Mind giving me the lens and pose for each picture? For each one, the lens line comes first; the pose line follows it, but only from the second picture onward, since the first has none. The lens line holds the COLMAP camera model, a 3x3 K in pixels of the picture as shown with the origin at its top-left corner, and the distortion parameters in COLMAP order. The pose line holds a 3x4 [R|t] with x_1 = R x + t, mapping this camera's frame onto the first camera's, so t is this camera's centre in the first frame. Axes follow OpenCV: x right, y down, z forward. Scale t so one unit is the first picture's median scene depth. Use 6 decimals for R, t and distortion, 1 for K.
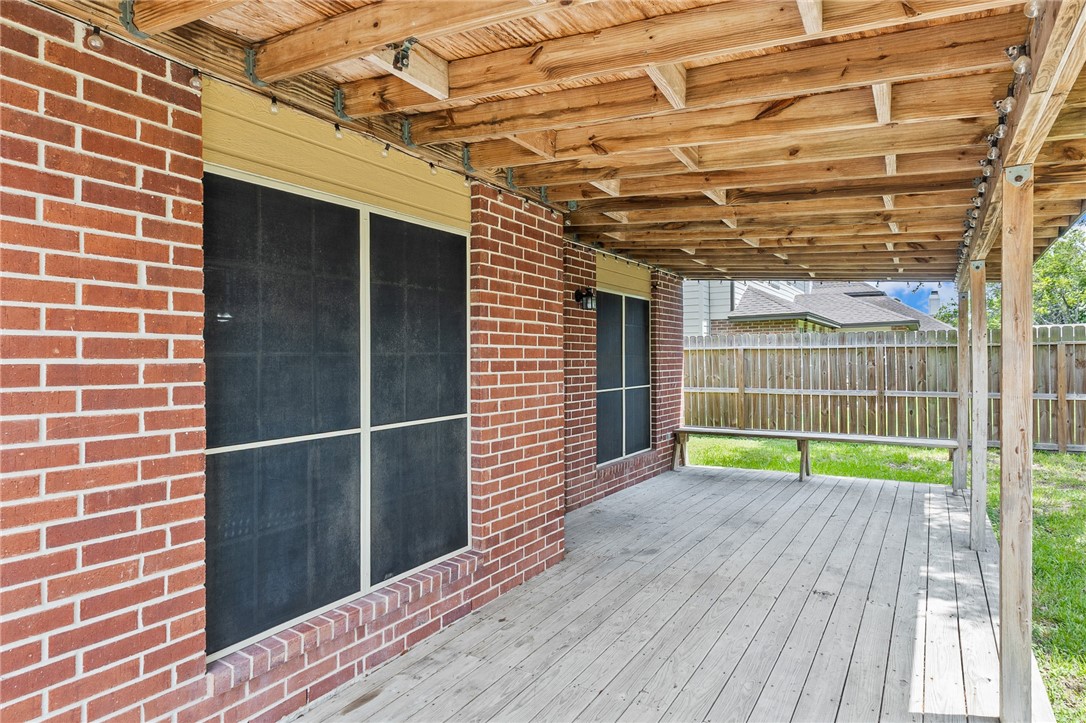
lens RADIAL K [[651.1, 0, 544.7], [0, 651.1, 359.4], [0, 0, 1]] dist [0.000934, 0.000070]
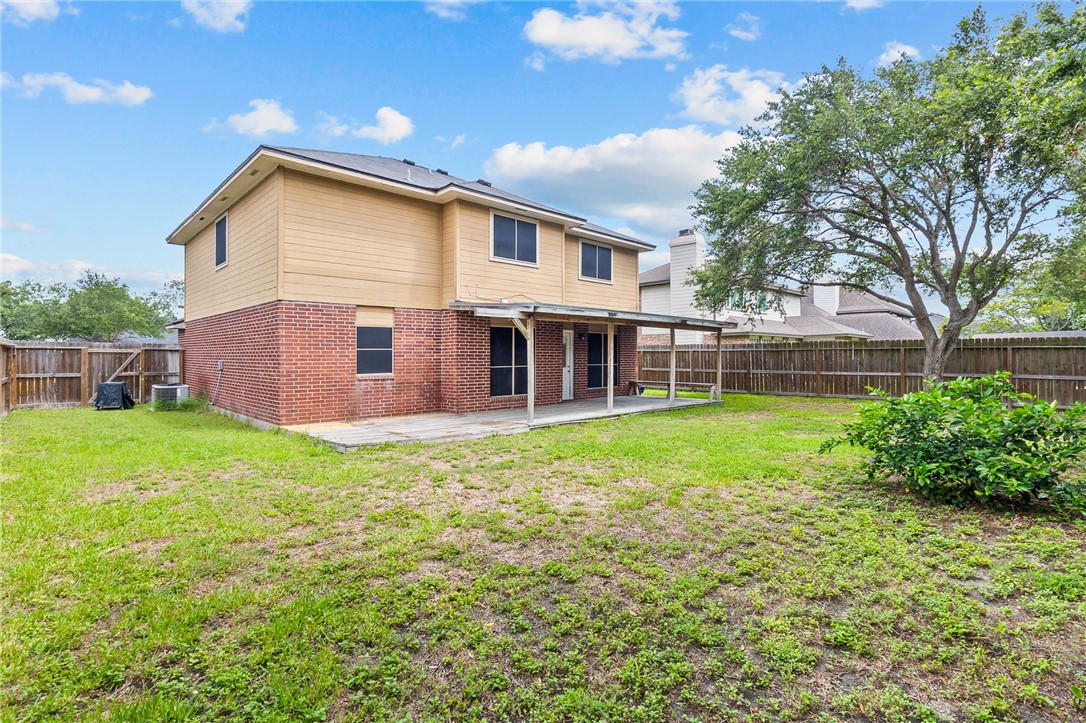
lens RADIAL K [[523.0, 0, 538.8], [0, 523.0, 358.6], [0, 0, 1]] dist [-0.002079, -0.001107]
pose [[0.963758, 0.007346, -0.266678, 1.308957], [-0.006172, 0.999967, 0.005242, 0.015333], [0.266707, -0.003406, 0.963772, -3.779053]]
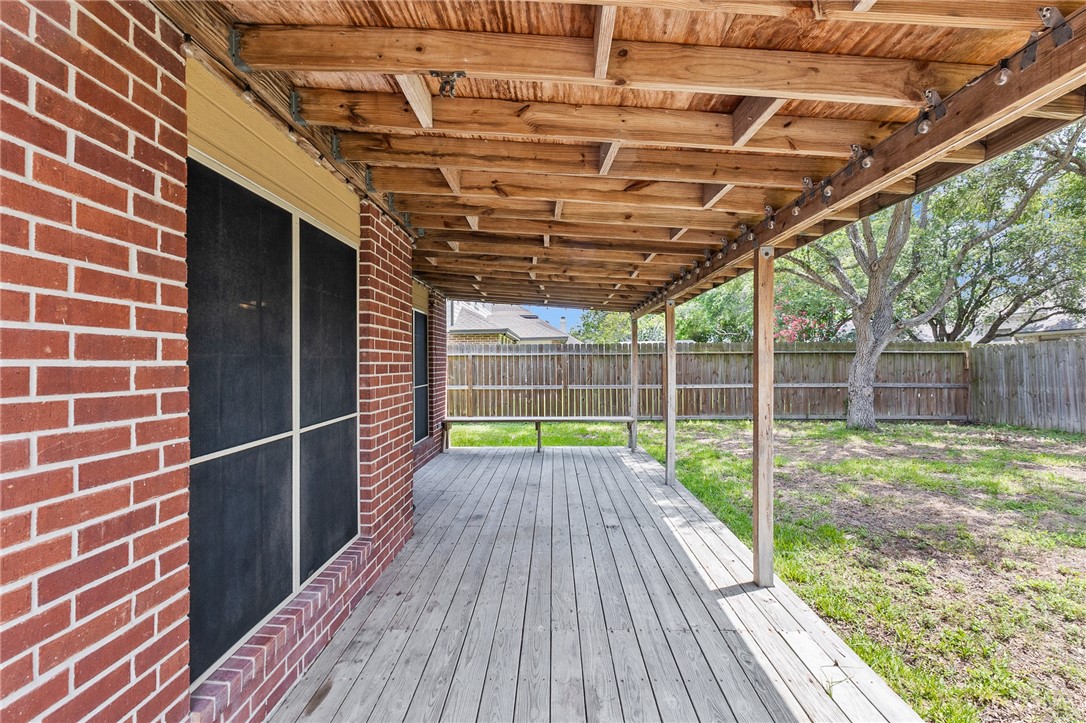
lens RADIAL K [[523.0, 0, 541.2], [0, 523.0, 363.0], [0, 0, 1]] dist [-0.002079, -0.001107]
pose [[0.865198, 0.000734, 0.501430, -0.402466], [0.000140, 0.999999, -0.001706, 0.002949], [-0.501431, 0.001546, 0.865196, 0.122214]]
